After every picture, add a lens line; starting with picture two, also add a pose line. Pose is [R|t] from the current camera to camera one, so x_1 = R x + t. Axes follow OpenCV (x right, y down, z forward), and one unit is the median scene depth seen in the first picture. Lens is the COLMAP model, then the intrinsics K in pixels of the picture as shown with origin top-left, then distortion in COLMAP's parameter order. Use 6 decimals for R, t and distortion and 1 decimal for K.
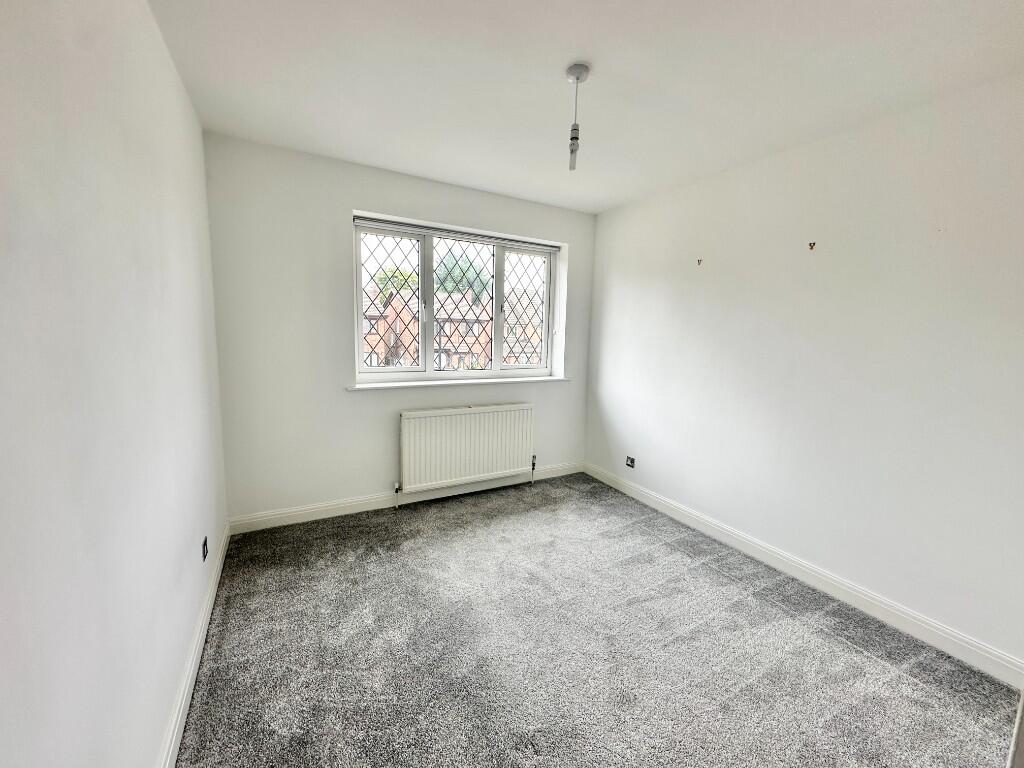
lens RADIAL K [[408.4, 0, 527.5], [0, 408.4, 390.7], [0, 0, 1]] dist [-0.023038, -0.000068]
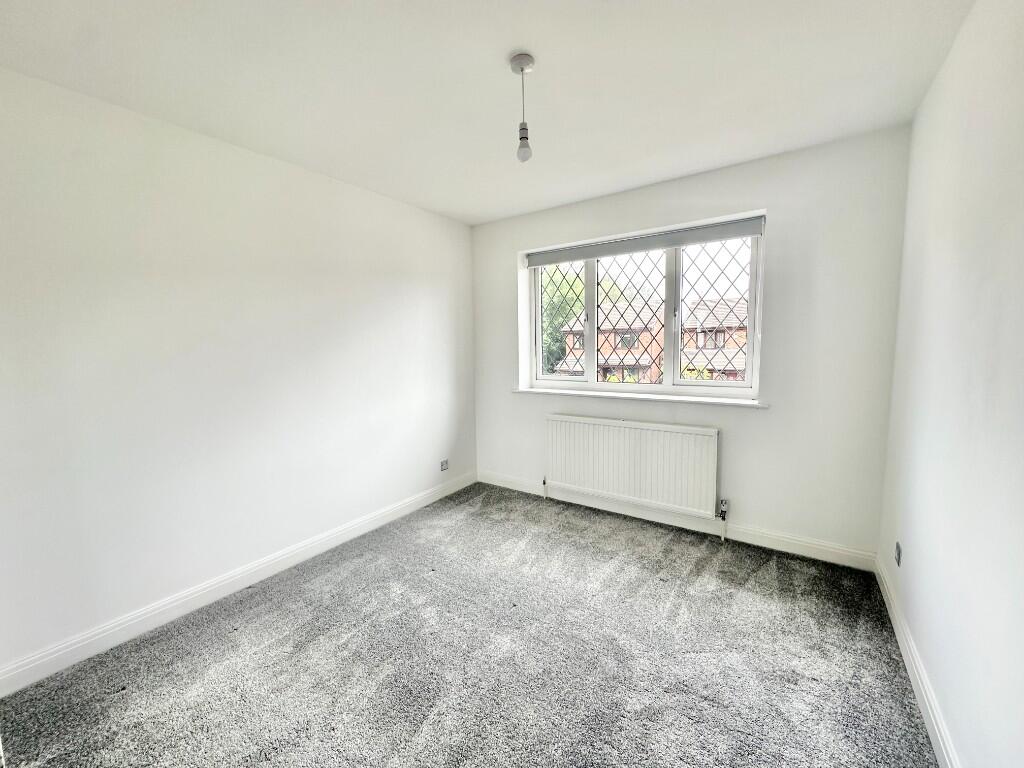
lens RADIAL K [[408.4, 0, 527.5], [0, 408.4, 390.7], [0, 0, 1]] dist [-0.023038, -0.000068]
pose [[0.433880, 0.065566, -0.898582, 0.685239], [-0.092085, 0.995353, 0.028164, -0.039785], [0.896252, 0.070526, 0.437901, 0.429651]]
